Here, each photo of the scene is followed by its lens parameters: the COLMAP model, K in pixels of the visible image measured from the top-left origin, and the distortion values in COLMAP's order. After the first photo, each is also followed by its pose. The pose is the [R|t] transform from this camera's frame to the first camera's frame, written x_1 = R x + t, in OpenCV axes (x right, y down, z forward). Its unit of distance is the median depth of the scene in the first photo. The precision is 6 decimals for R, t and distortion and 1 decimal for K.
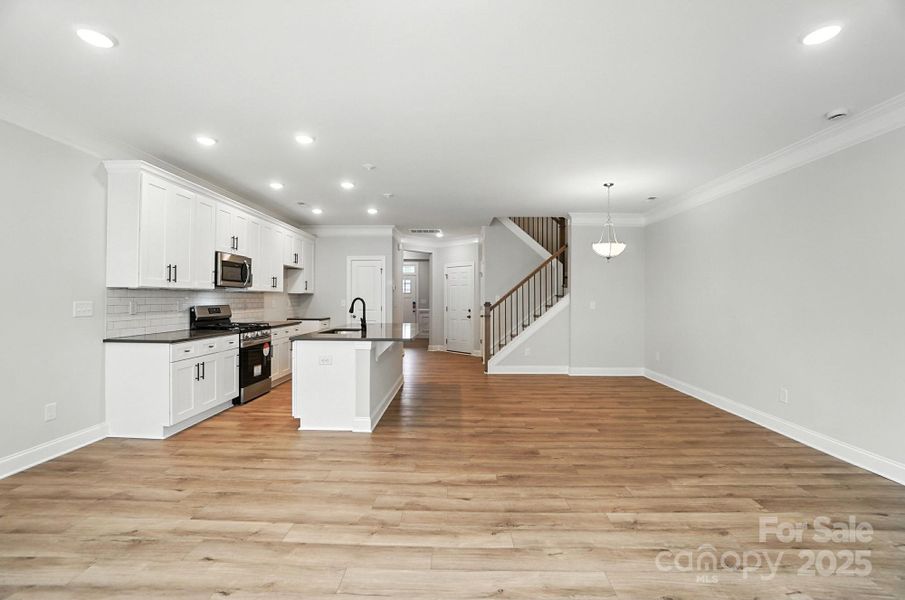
lens RADIAL K [[403.2, 0, 452.1], [0, 403.2, 297.6], [0, 0, 1]] dist [-0.062216, 0.022532]
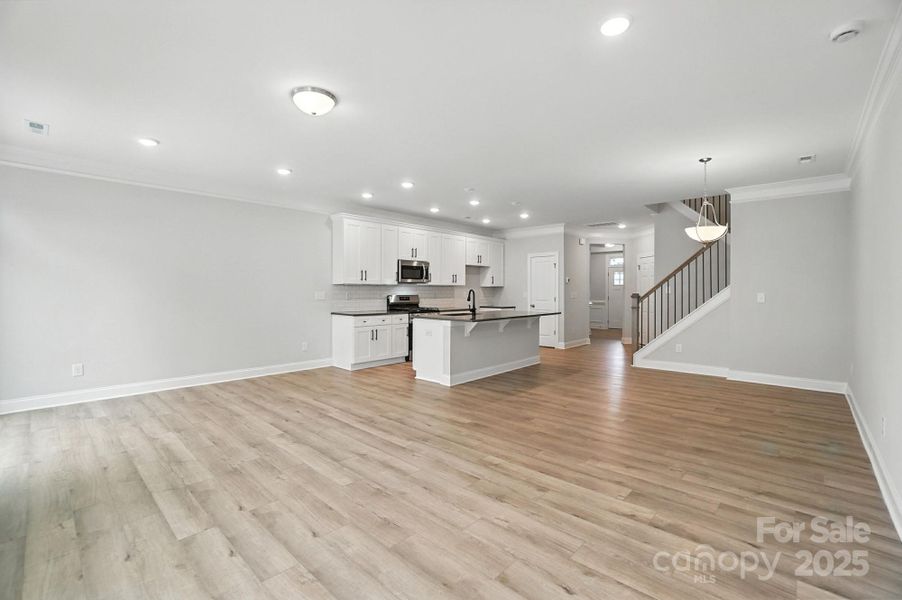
lens RADIAL K [[401.9, 0, 450.6], [0, 401.9, 297.6], [0, 0, 1]] dist [-0.062216, 0.022532]
pose [[0.747243, 0.008258, -0.664500, 0.704588], [0.003417, 0.999862, 0.016268, 0.006675], [0.664542, -0.014426, 0.747111, -0.029947]]
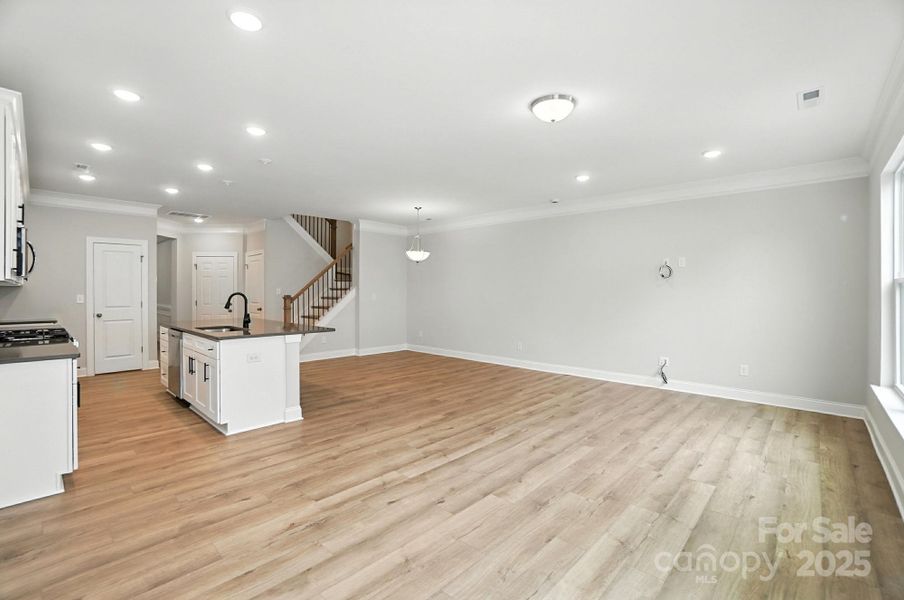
lens RADIAL K [[403.3, 0, 448.6], [0, 403.3, 293.8], [0, 0, 1]] dist [-0.064118, 0.023084]
pose [[0.672185, -0.008492, 0.740334, -0.710800], [-0.002274, 0.999906, 0.013534, -0.013027], [-0.740380, -0.010781, 0.672103, -0.000972]]
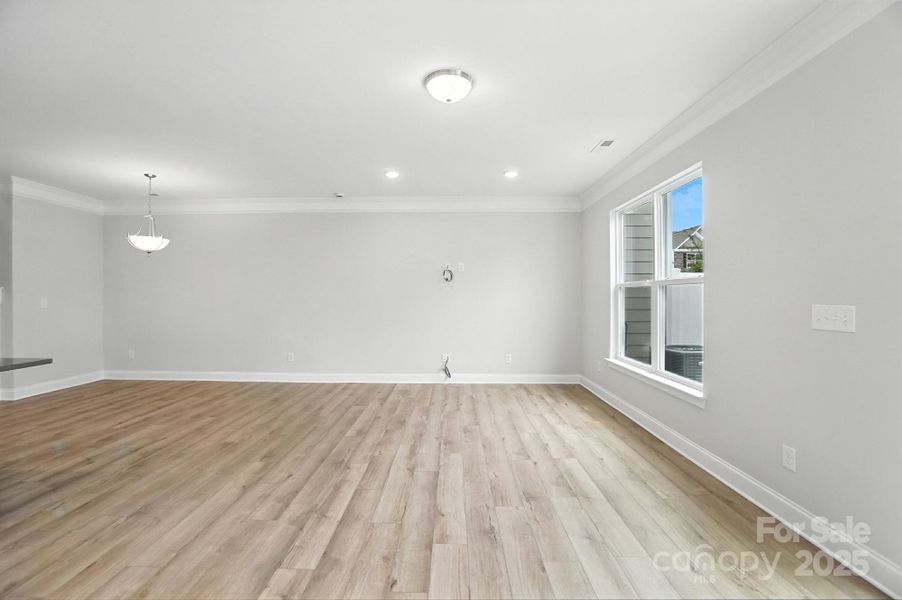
lens RADIAL K [[398.1, 0, 446.2], [0, 398.1, 299.1], [0, 0, 1]] dist [-0.060512, 0.022292]
pose [[-0.001451, -0.011203, 0.999936, -0.688868], [-0.004296, 0.999928, 0.011197, -0.000394], [-0.999990, -0.004280, -0.001499, 0.372698]]
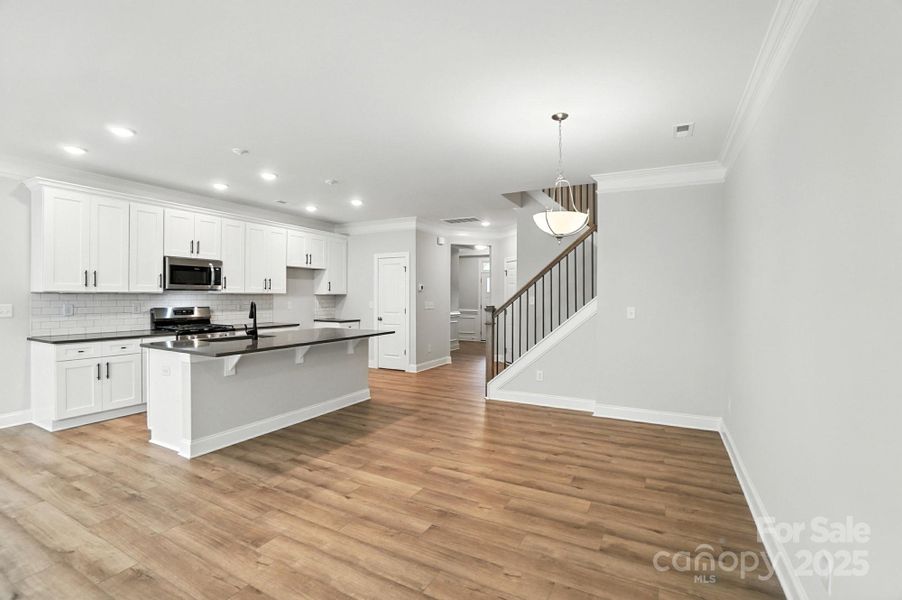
lens RADIAL K [[410.9, 0, 451.0], [0, 410.9, 300.0], [0, 0, 1]] dist [-0.064740, 0.023049]
pose [[0.891414, 0.005223, -0.453160, 0.675230], [-0.000199, 0.999938, 0.011132, -0.015148], [0.453190, -0.009833, 0.891360, 0.482487]]
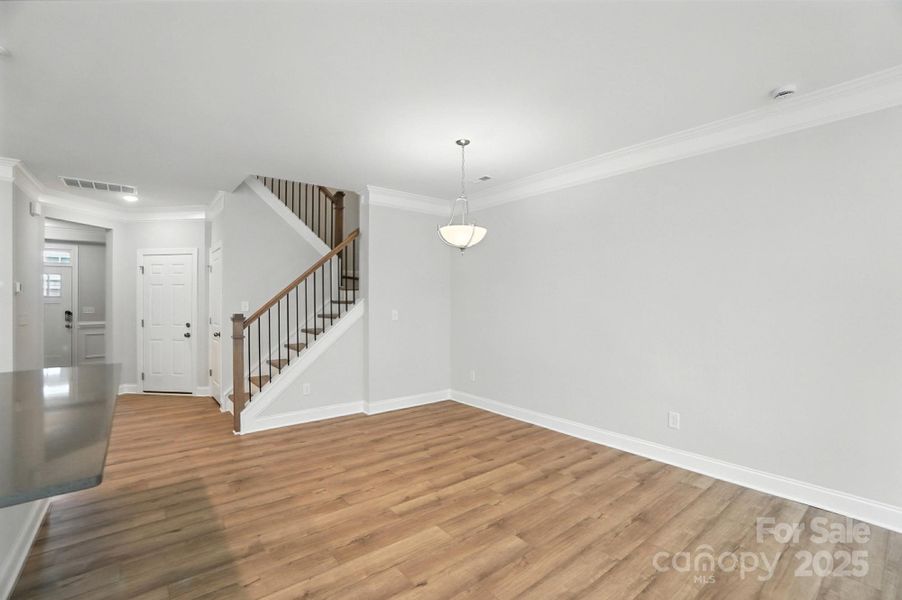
lens RADIAL K [[401.9, 0, 450.6], [0, 401.9, 297.6], [0, 0, 1]] dist [-0.062216, 0.022532]
pose [[0.768750, -0.001221, 0.639549, -0.080229], [0.004059, 0.999987, -0.002970, -0.018018], [-0.639537, 0.004880, 0.768745, 0.625891]]
